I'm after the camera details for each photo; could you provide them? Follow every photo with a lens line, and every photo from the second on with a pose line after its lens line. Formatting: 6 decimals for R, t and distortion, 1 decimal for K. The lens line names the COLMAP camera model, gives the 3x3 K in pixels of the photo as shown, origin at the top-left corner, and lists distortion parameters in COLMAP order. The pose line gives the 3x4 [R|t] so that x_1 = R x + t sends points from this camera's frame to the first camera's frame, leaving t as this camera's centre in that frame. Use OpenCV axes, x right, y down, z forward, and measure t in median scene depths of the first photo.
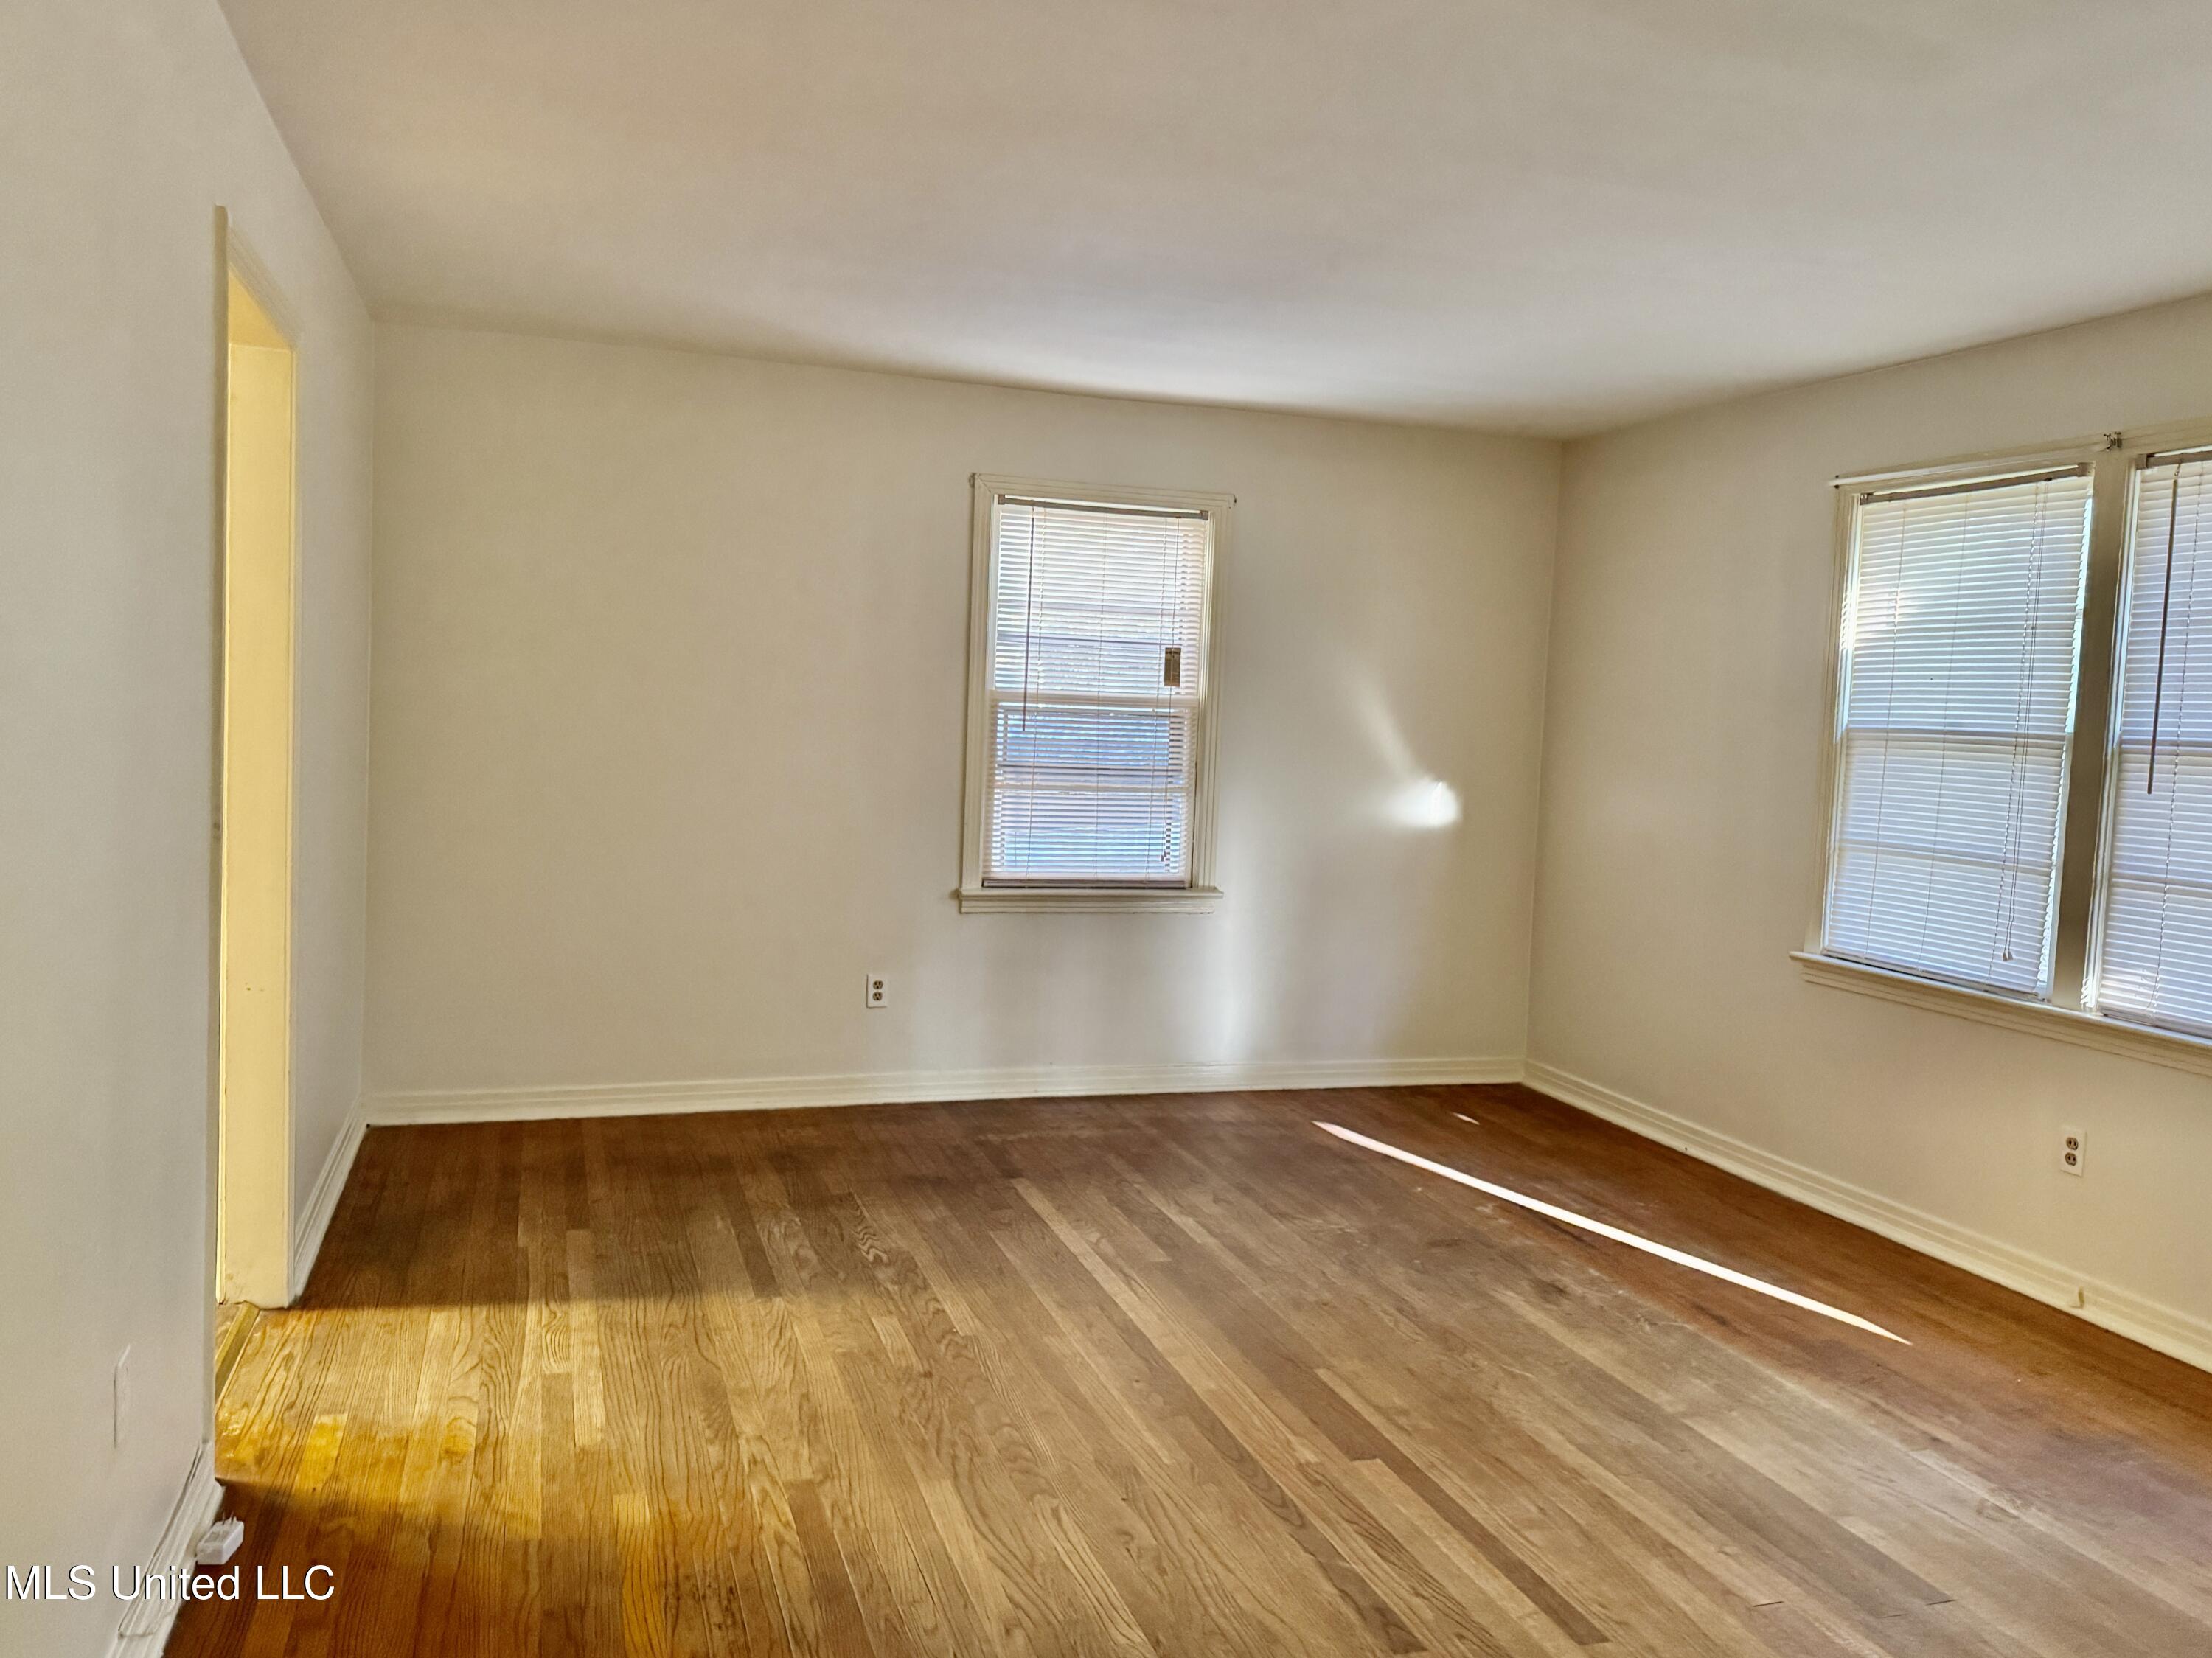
lens RADIAL K [[1700.1, 0, 1101.3], [0, 1700.1, 817.5], [0, 0, 1]] dist [0.107132, -0.011413]
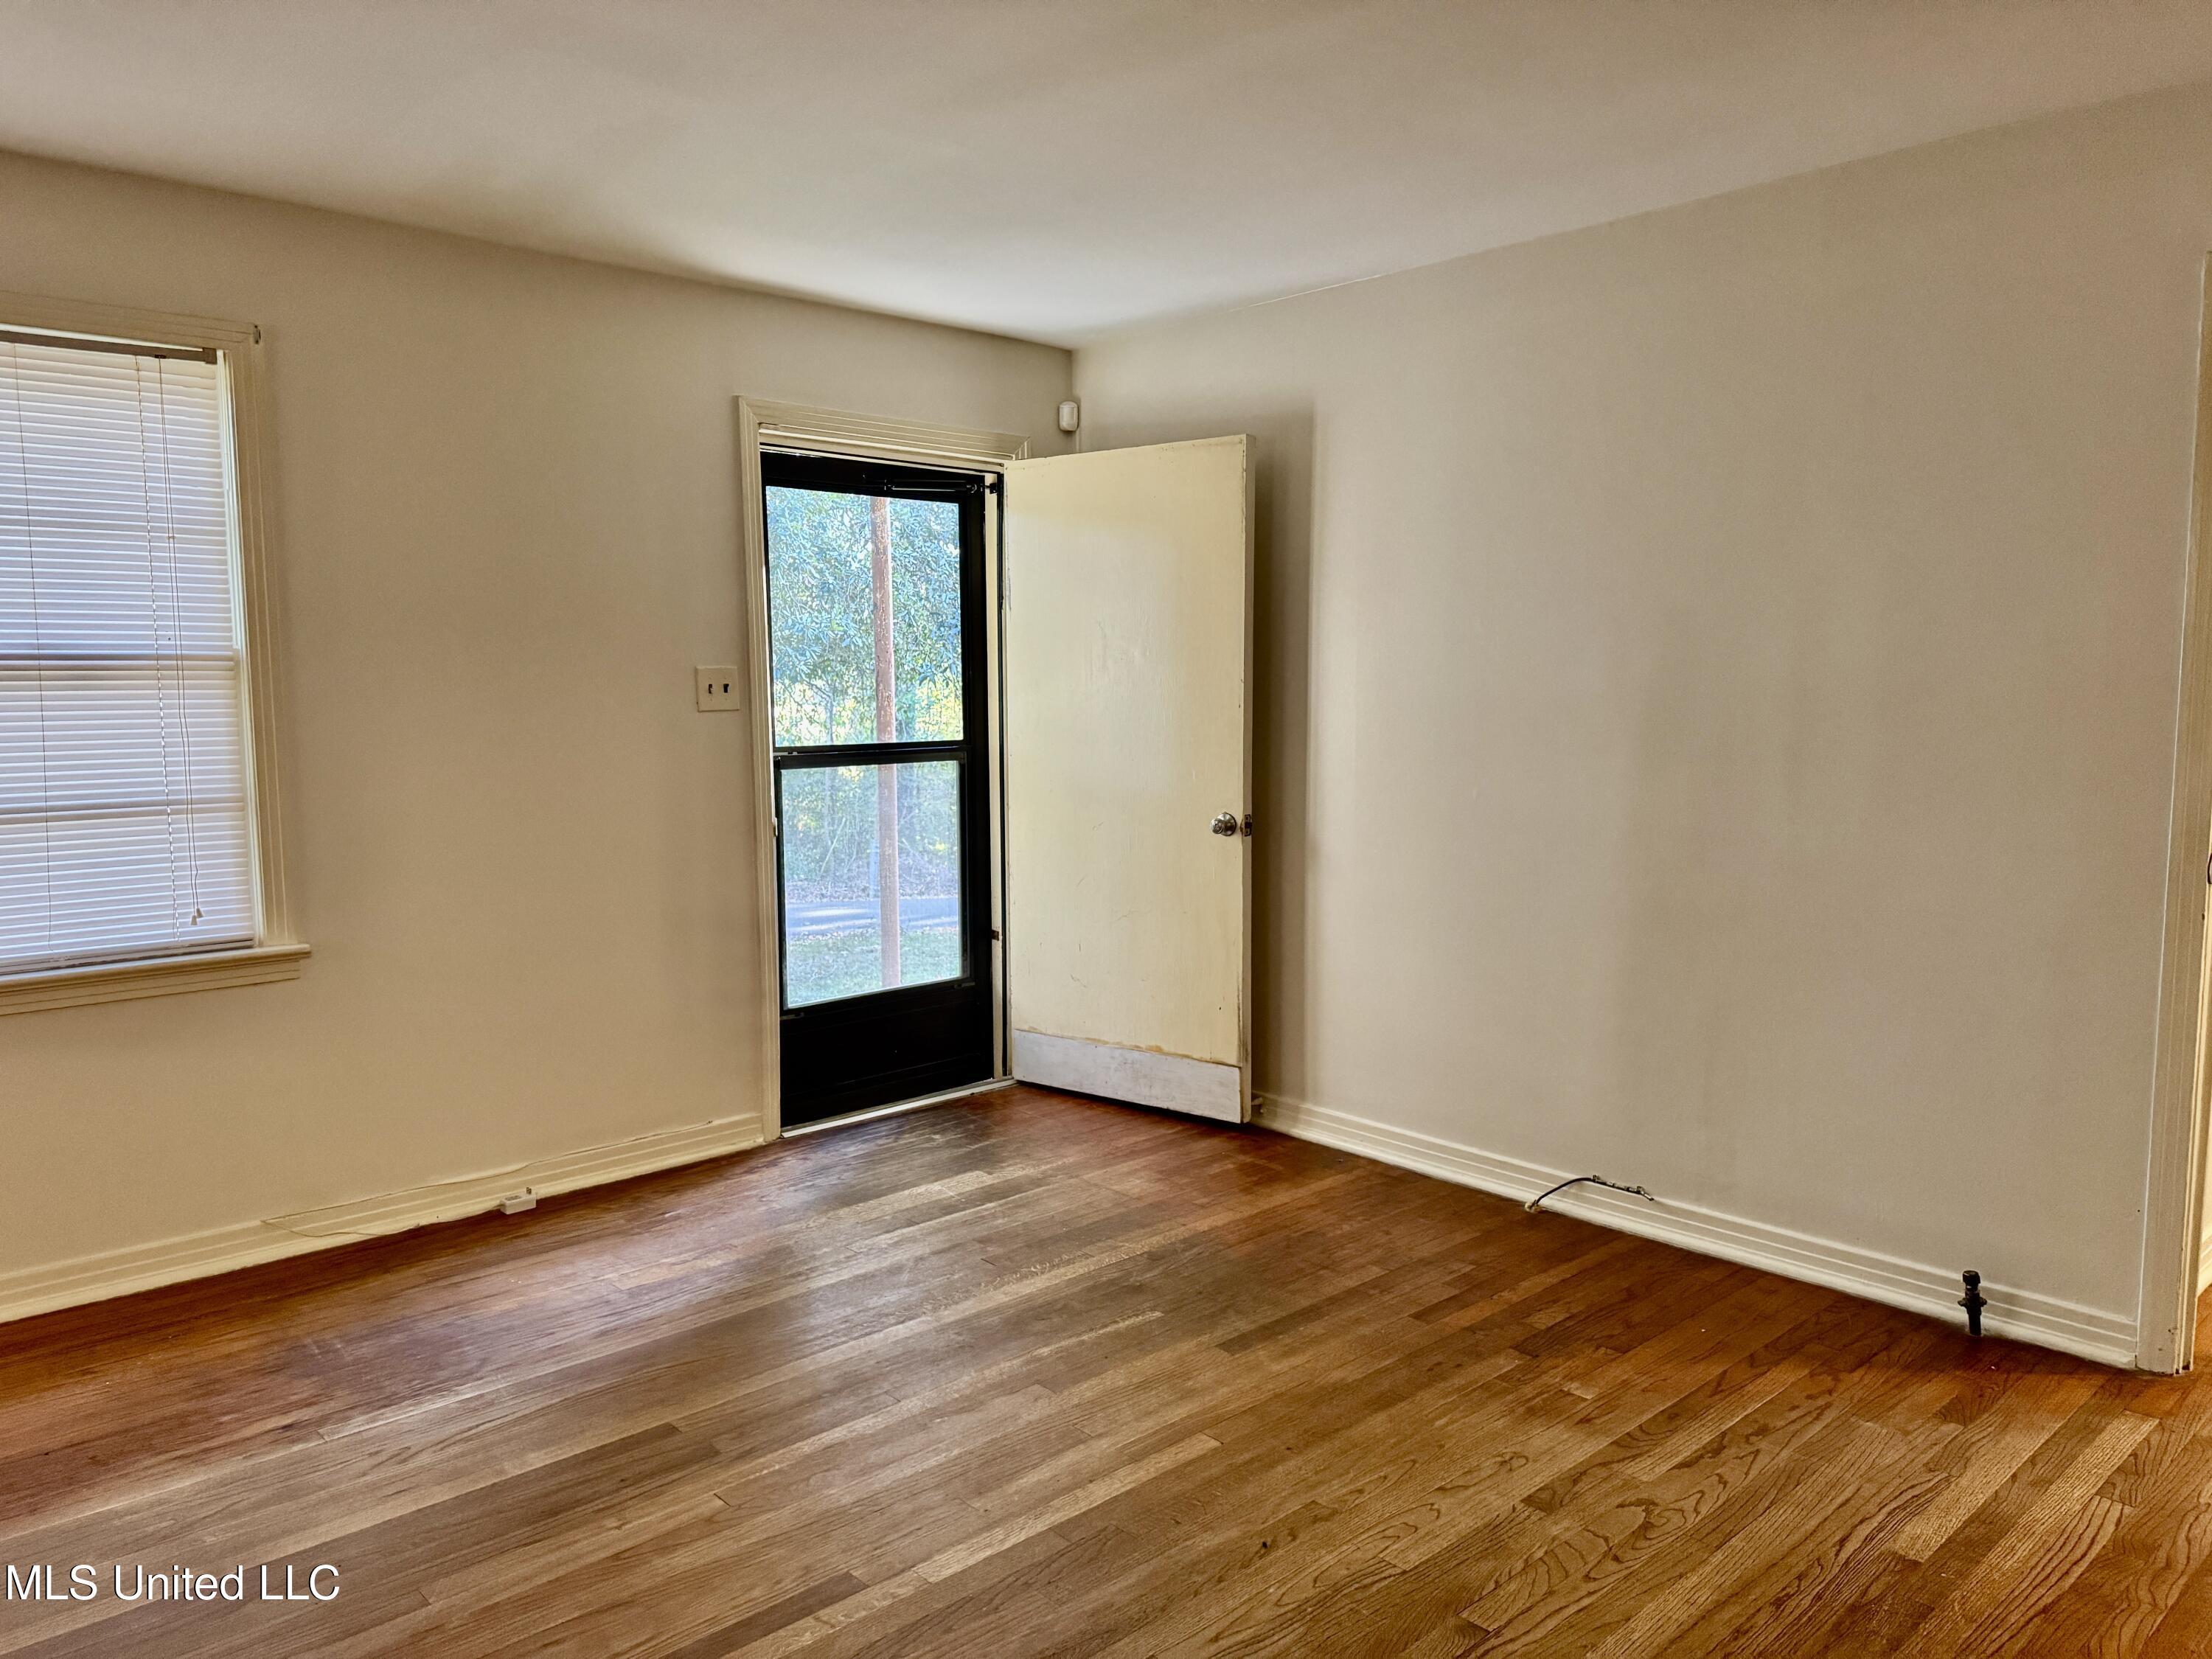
lens RADIAL K [[1551.5, 0, 1110.4], [0, 1551.5, 839.3], [0, 0, 1]] dist [0.021568, -0.029699]
pose [[-0.405182, -0.134679, 0.904262, -0.341964], [0.047341, 0.984672, 0.167868, -0.058964], [-0.913010, 0.110826, -0.392596, 0.755238]]
